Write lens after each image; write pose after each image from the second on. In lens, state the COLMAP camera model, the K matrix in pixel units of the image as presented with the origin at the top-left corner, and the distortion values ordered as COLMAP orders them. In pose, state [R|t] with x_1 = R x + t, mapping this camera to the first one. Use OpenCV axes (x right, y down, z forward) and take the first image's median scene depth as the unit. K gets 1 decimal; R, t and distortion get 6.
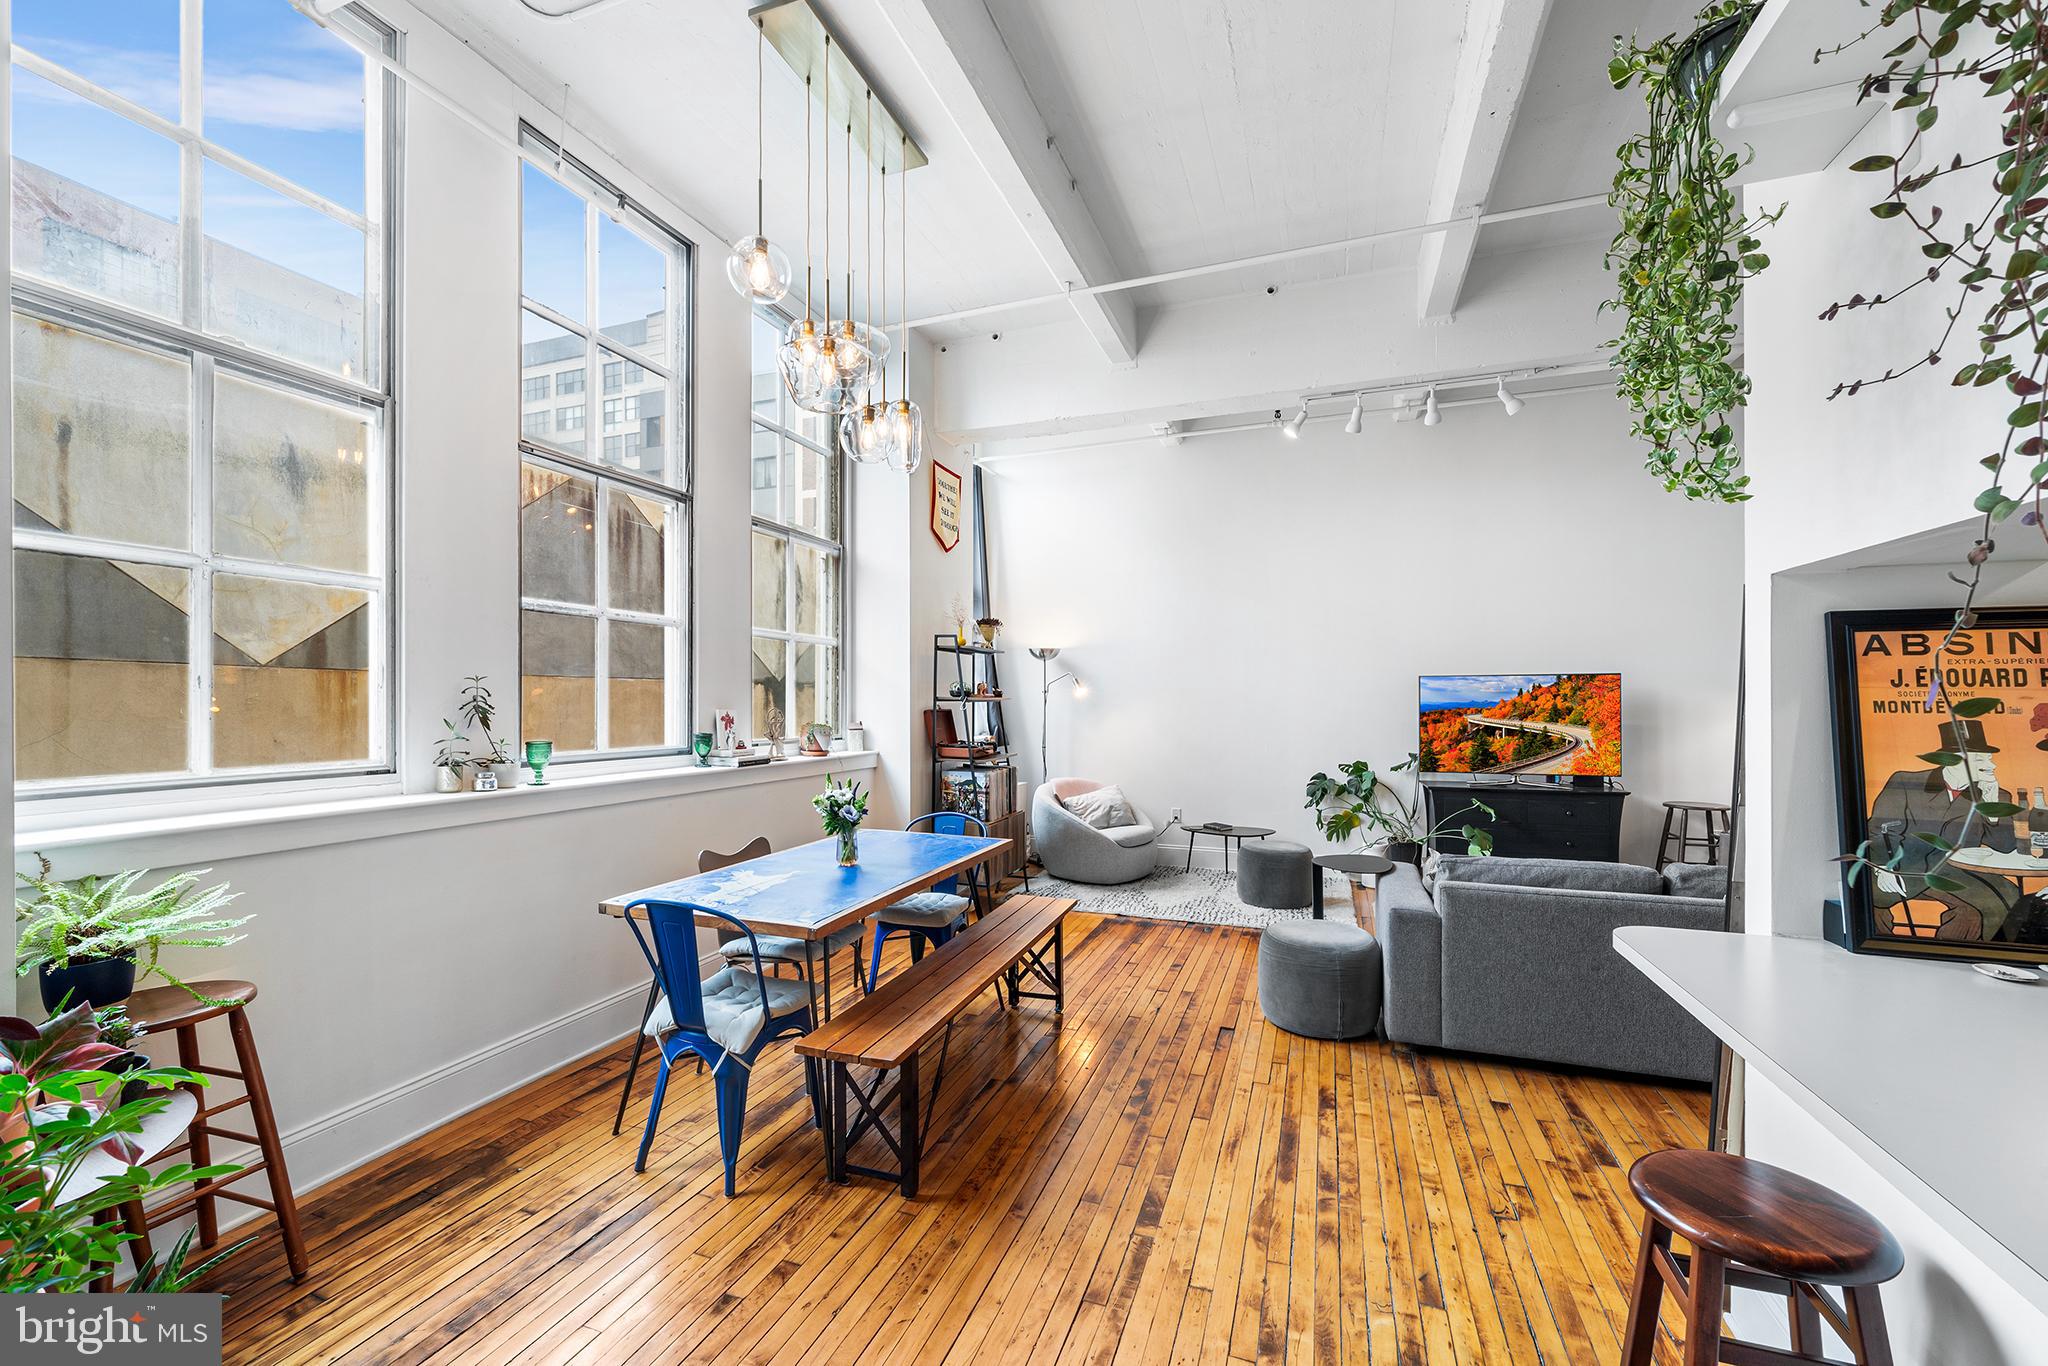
lens RADIAL K [[820.6, 0, 1035.6], [0, 820.6, 698.4], [0, 0, 1]] dist [-0.004081, 0.000399]
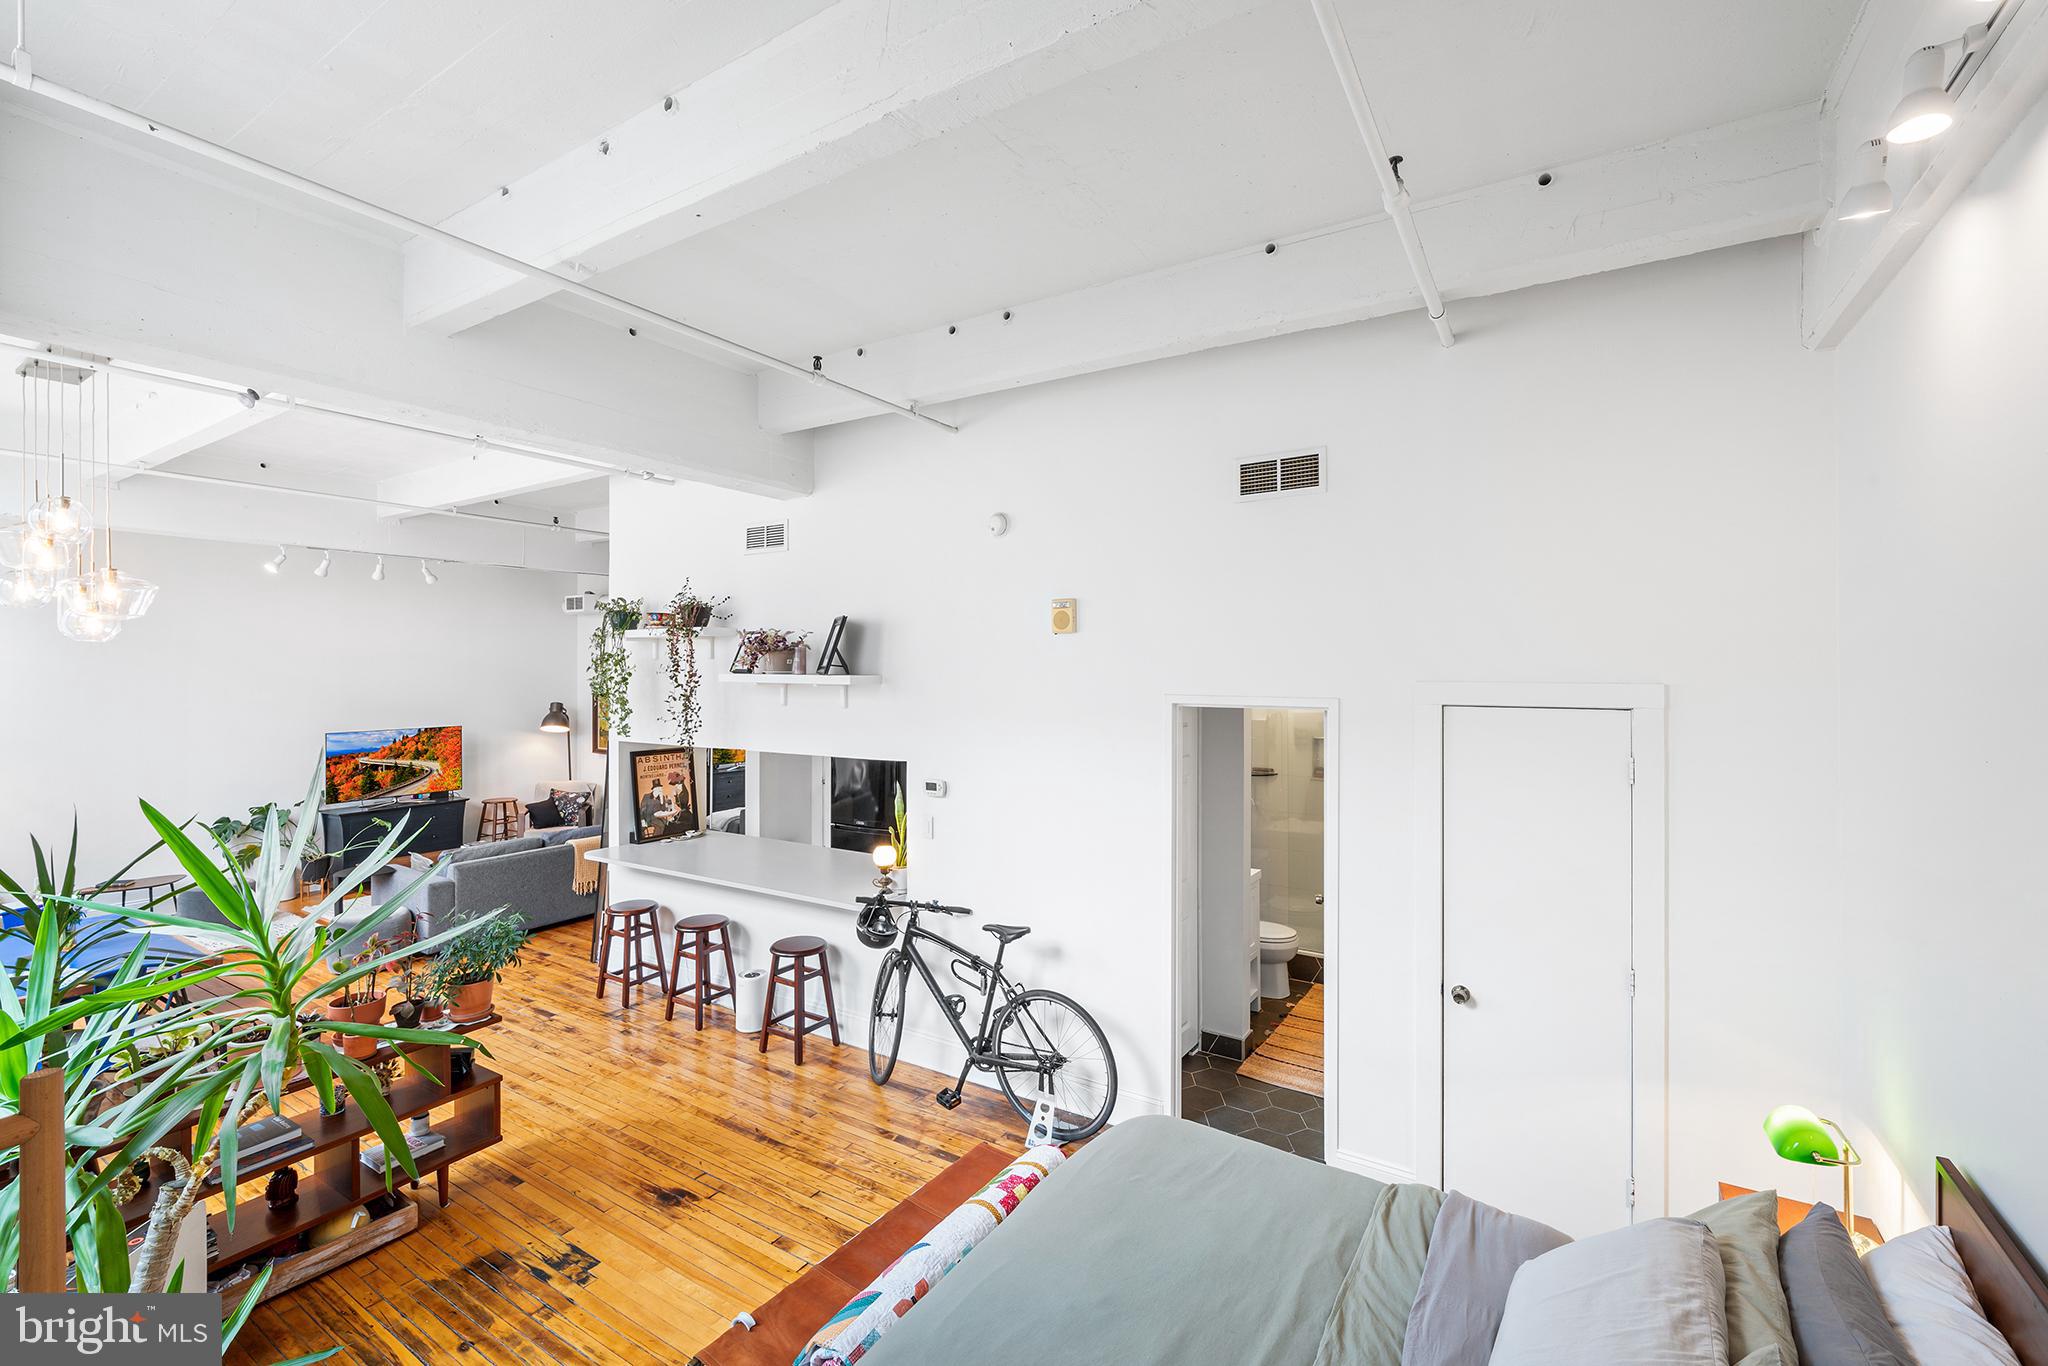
lens RADIAL K [[820.6, 0, 996.3], [0, 820.6, 675.3], [0, 0, 1]] dist [-0.004081, 0.000399]
pose [[0.218860, 0.003269, 0.975751, -0.694976], [0.000515, 0.999994, -0.003465, -0.135362], [-0.975756, 0.001261, 0.218857, -0.428776]]
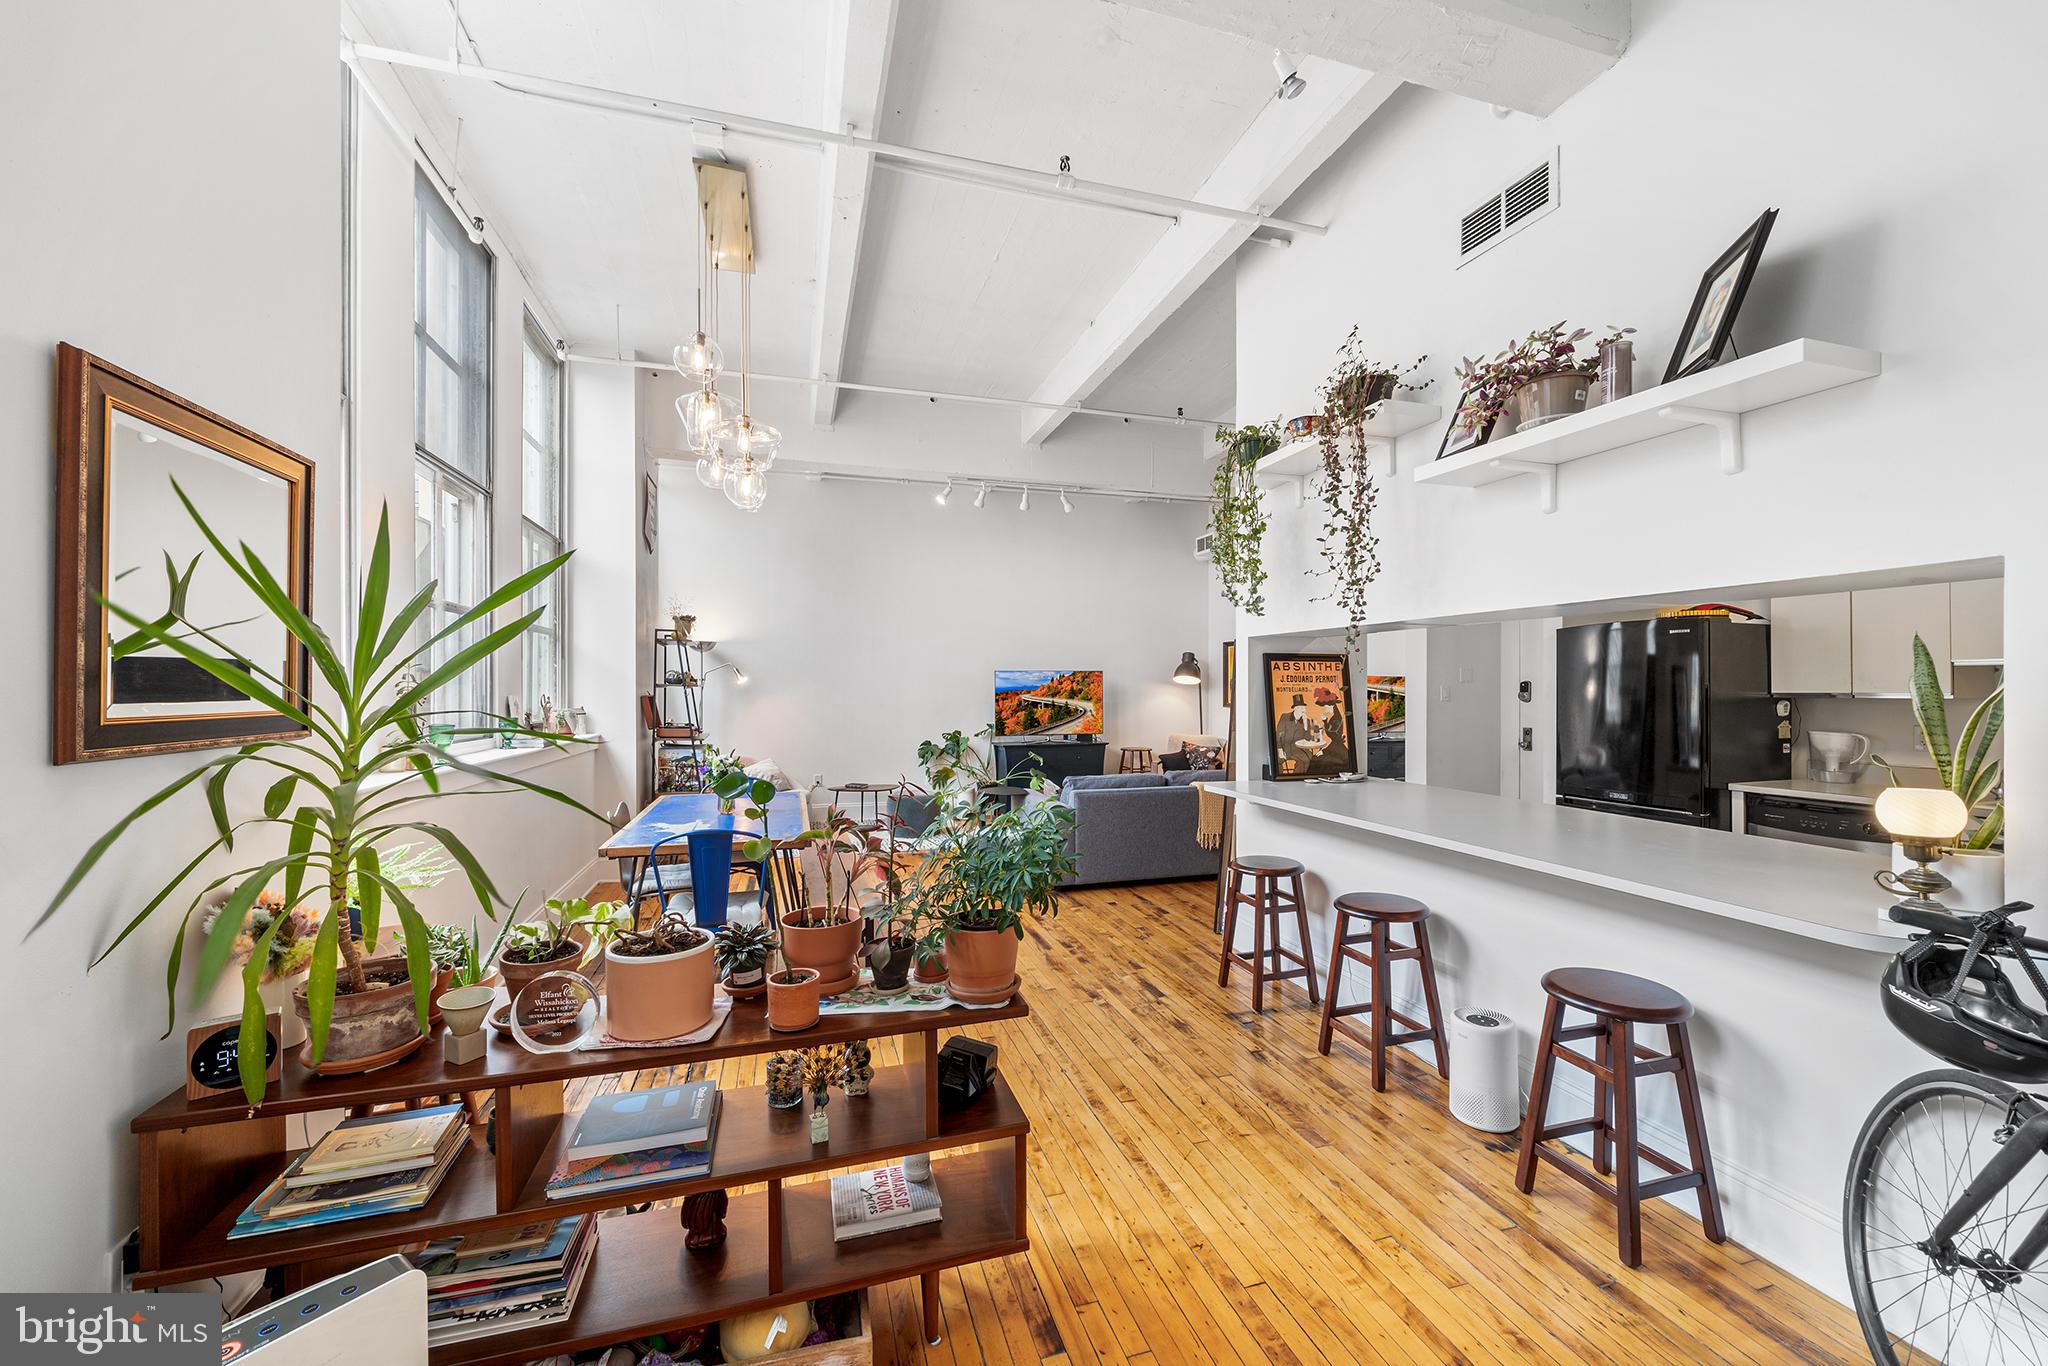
lens RADIAL K [[763.8, 0, 1043.3], [0, 763.8, 684.1], [0, 0, 1]] dist [-0.000207, -0.000114]
pose [[0.793897, 0.002224, 0.608048, -0.337842], [-0.000922, 0.999997, -0.002454, -0.000037], [-0.608051, 0.001388, 0.793897, -0.158734]]
